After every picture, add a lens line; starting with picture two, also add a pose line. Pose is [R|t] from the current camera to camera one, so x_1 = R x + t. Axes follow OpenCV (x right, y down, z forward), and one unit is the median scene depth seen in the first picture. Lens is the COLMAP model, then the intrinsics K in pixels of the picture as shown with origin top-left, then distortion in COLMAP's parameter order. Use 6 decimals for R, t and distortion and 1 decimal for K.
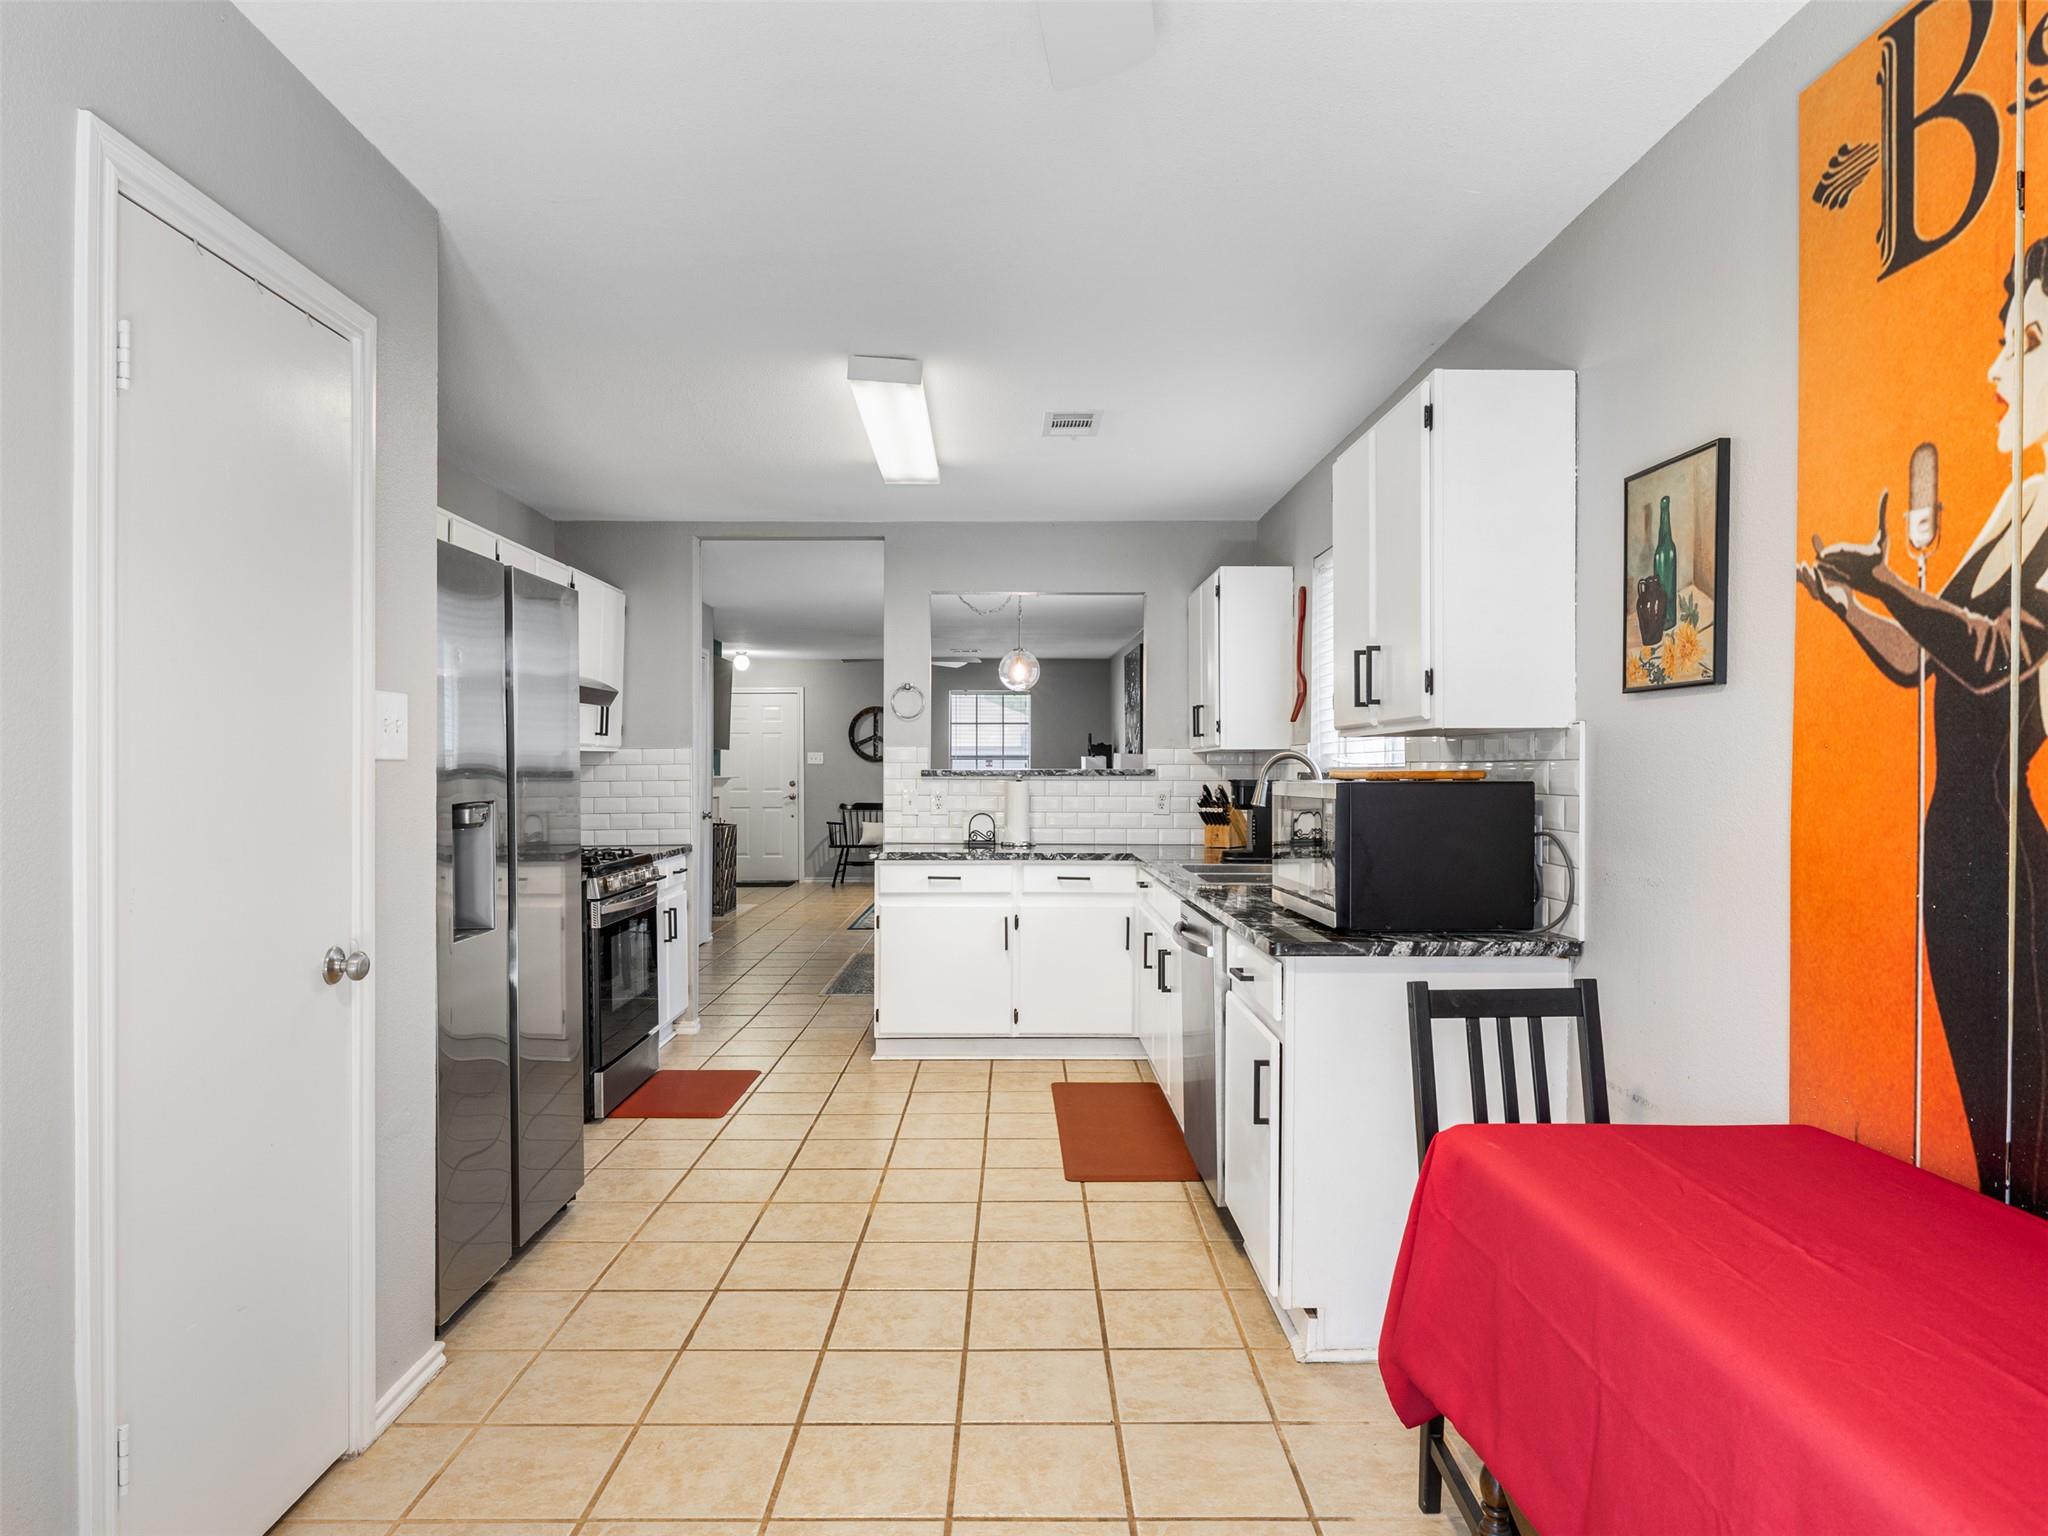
lens RADIAL K [[1240.6, 0, 1042.3], [0, 1240.6, 745.6], [0, 0, 1]] dist [-0.000038, -0.000716]
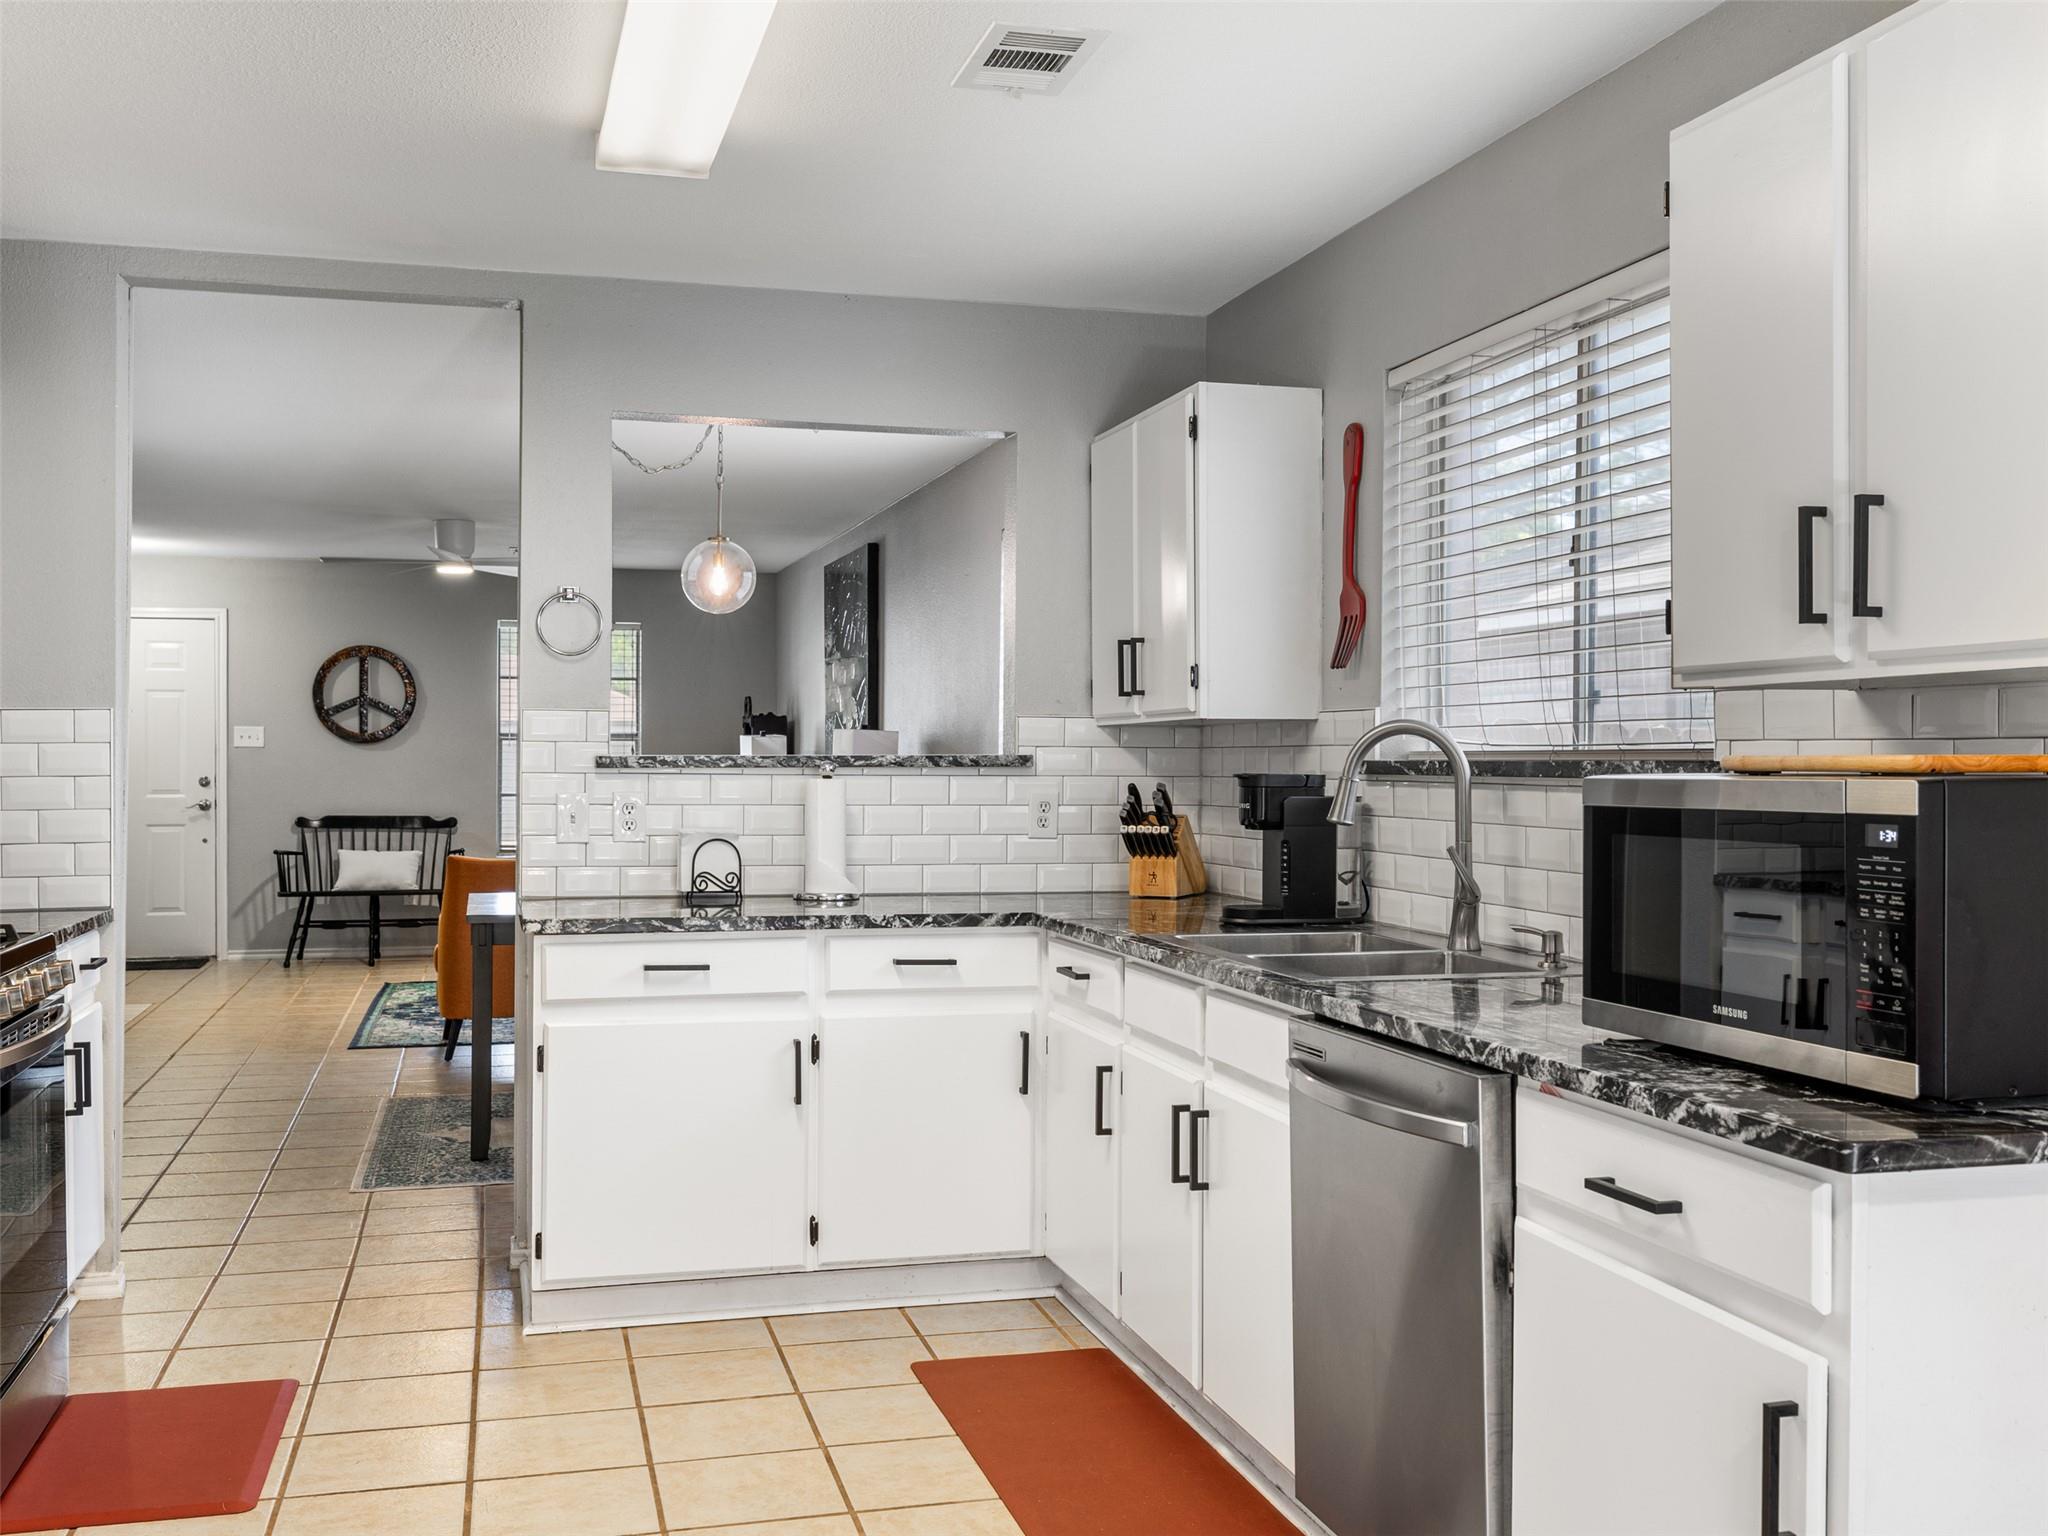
lens RADIAL K [[1908.4, 0, 1036.1], [0, 1908.4, 723.9], [0, 0, 1]] dist [0.003594, 0.000000]
pose [[0.969537, 0.006362, 0.244861, -0.128620], [-0.006500, 0.999979, -0.000244, 0.006106], [-0.244857, -0.001355, 0.969558, 0.206388]]
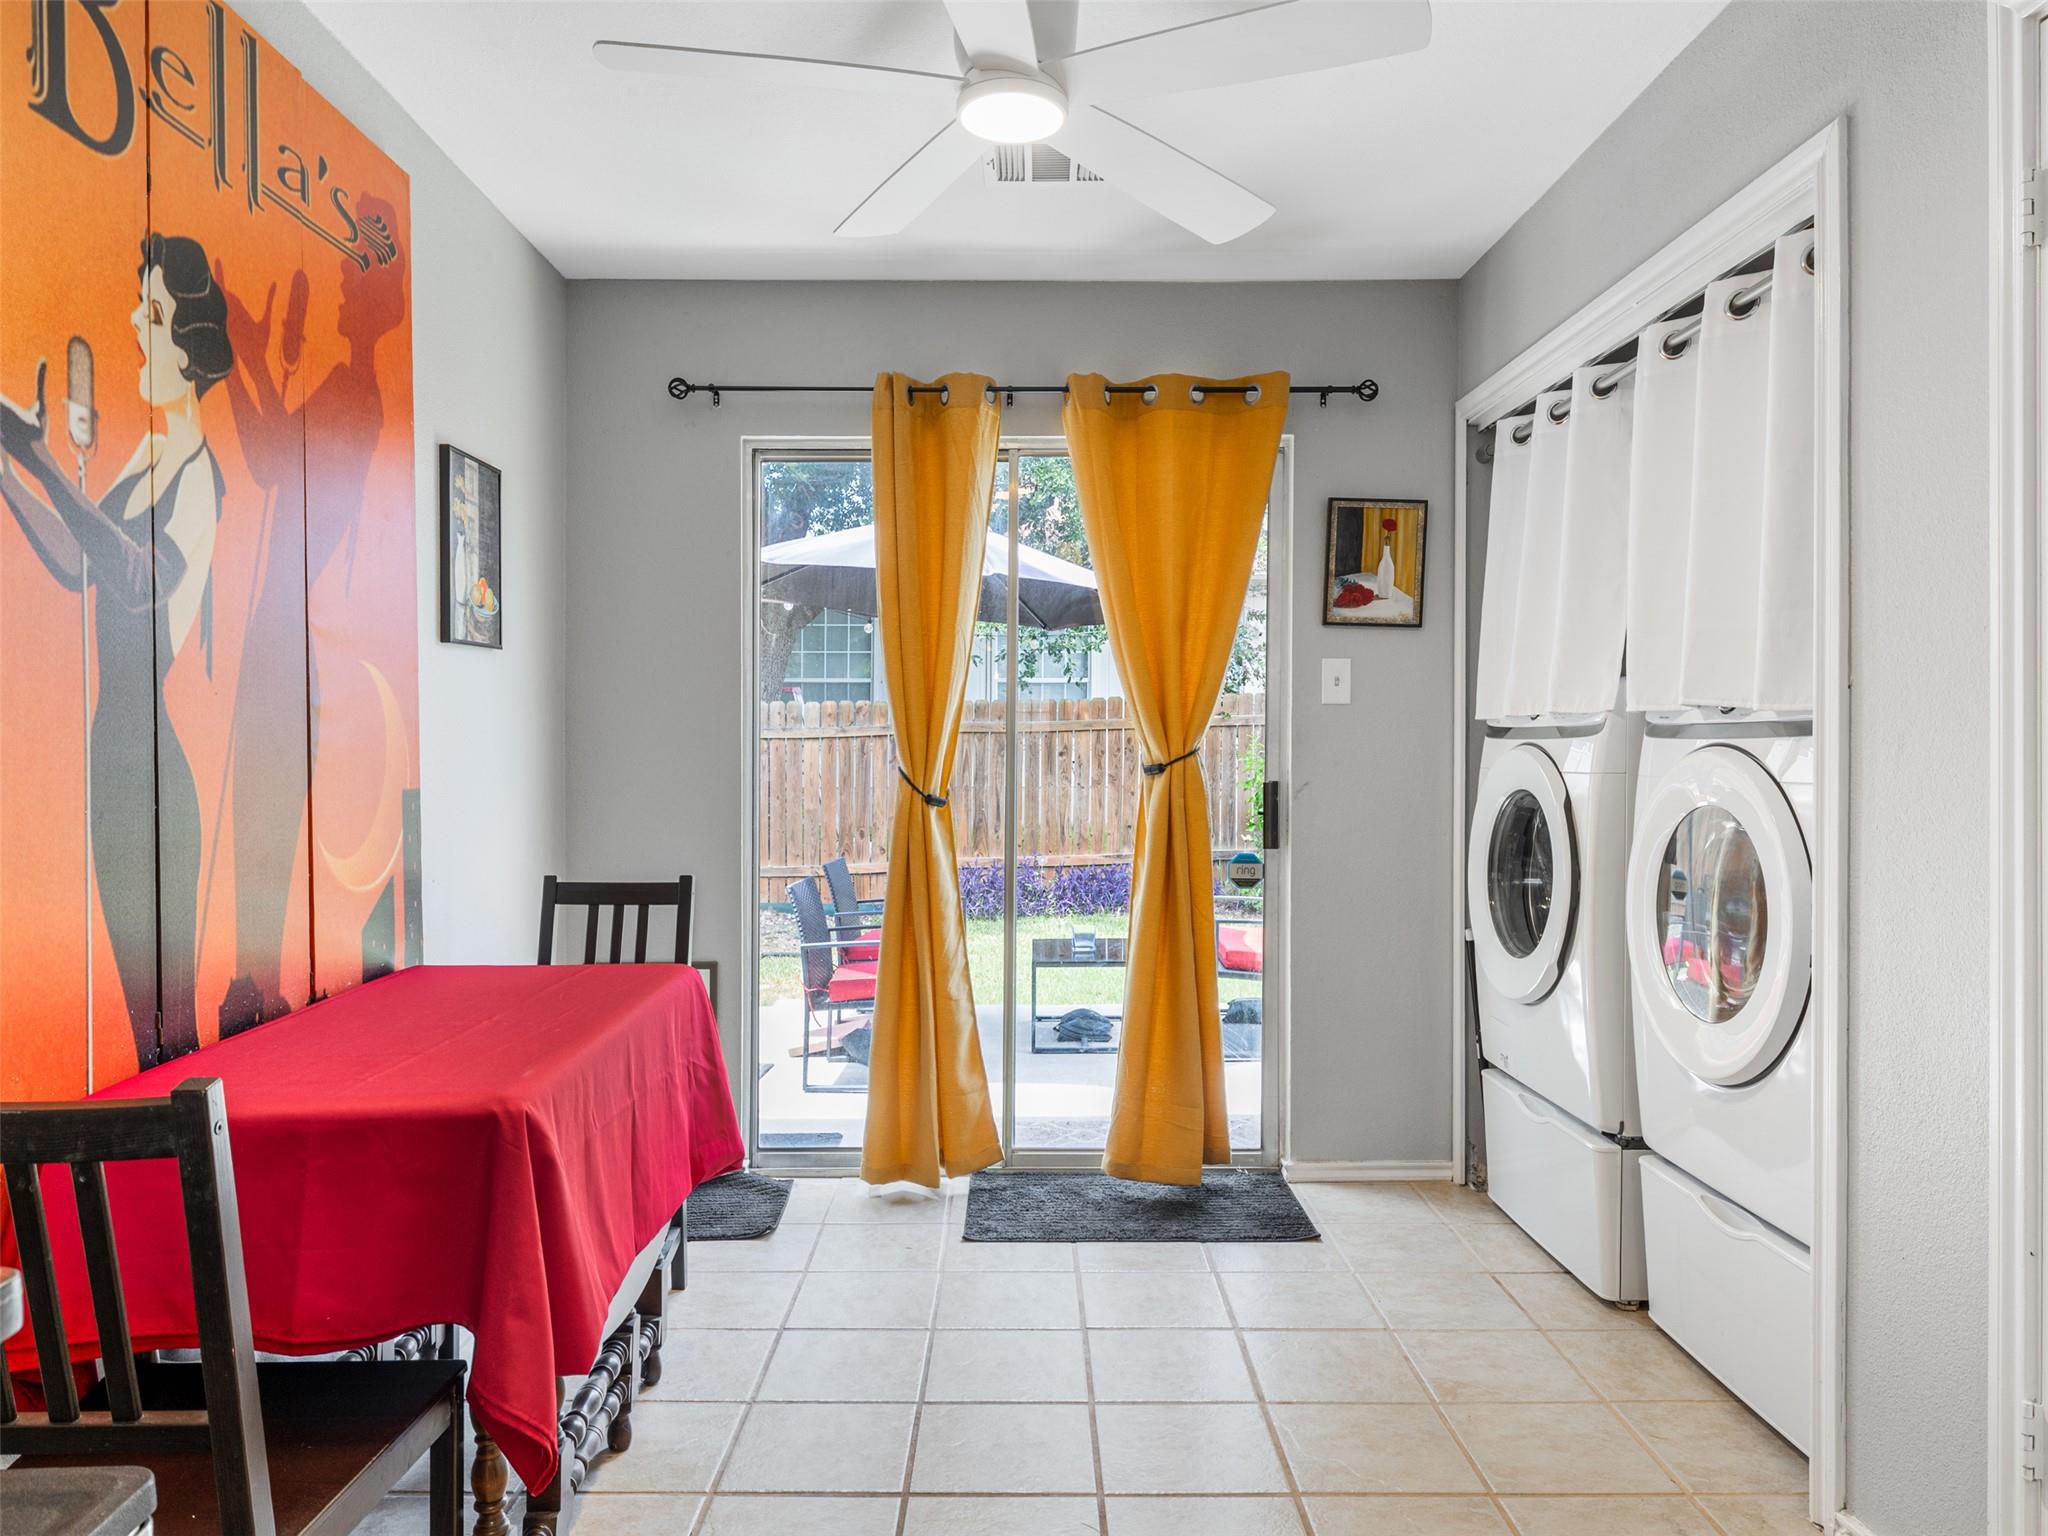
lens RADIAL K [[1427.9, 0, 1033.2], [0, 1427.9, 756.5], [0, 0, 1]] dist [-0.010518, 0.001666]
pose [[-0.999760, 0.004633, 0.021412, -0.013453], [0.004405, 0.999933, -0.010678, 0.028593], [-0.021460, -0.010582, -0.999714, 0.633383]]
